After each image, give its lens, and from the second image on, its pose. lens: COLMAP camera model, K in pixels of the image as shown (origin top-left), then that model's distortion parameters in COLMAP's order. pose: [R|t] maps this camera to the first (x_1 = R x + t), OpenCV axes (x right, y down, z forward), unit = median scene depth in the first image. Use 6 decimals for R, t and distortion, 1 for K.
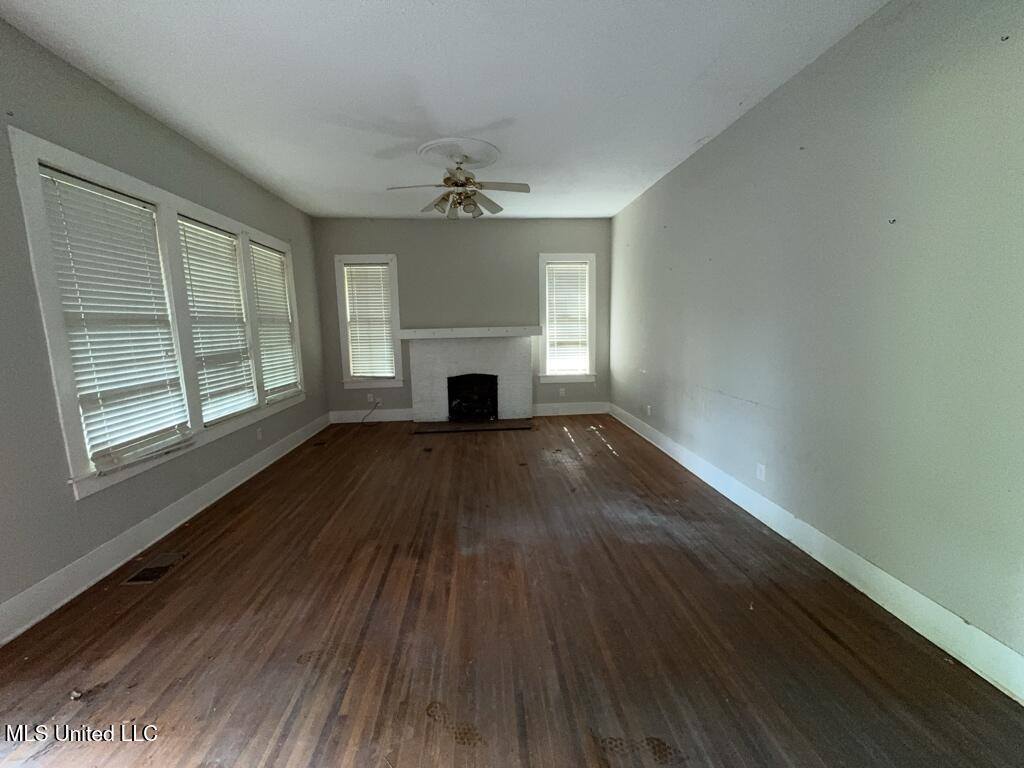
lens RADIAL K [[413.2, 0, 512.1], [0, 413.2, 384.7], [0, 0, 1]] dist [-0.000199, -0.000495]
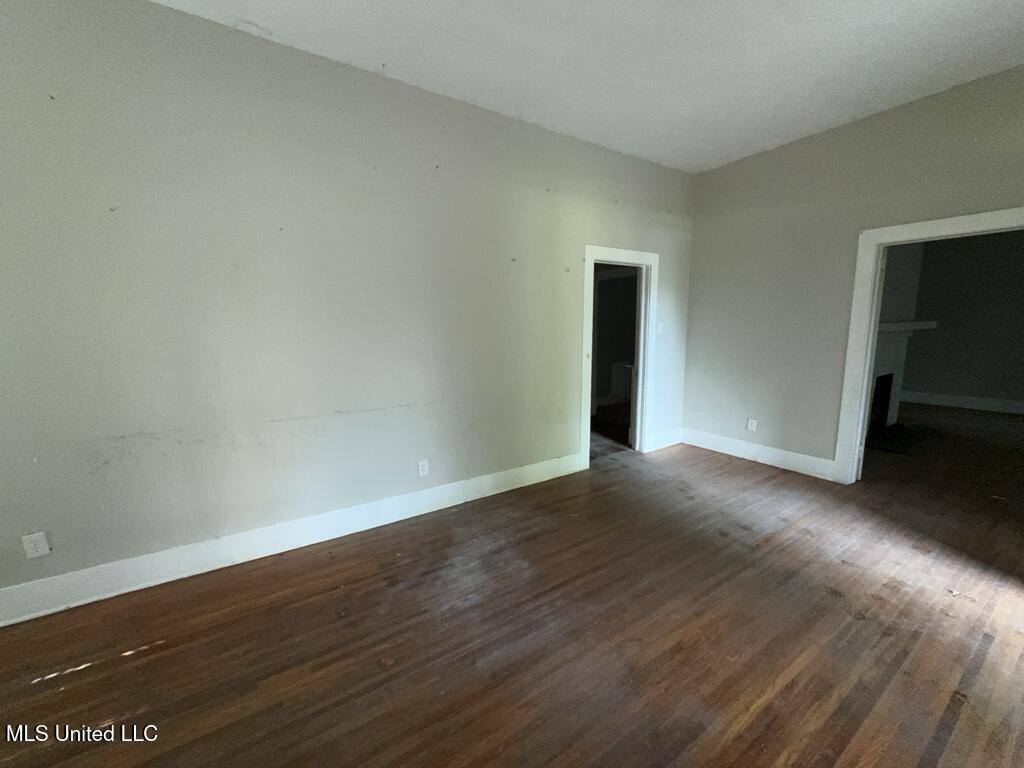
lens RADIAL K [[413.2, 0, 511.2], [0, 413.2, 383.9], [0, 0, 1]] dist [-0.000199, -0.000495]
pose [[-0.487325, -0.111233, 0.866107, -0.324196], [0.144232, 0.967977, 0.205470, -0.149929], [-0.861227, 0.225052, -0.455676, 1.097156]]
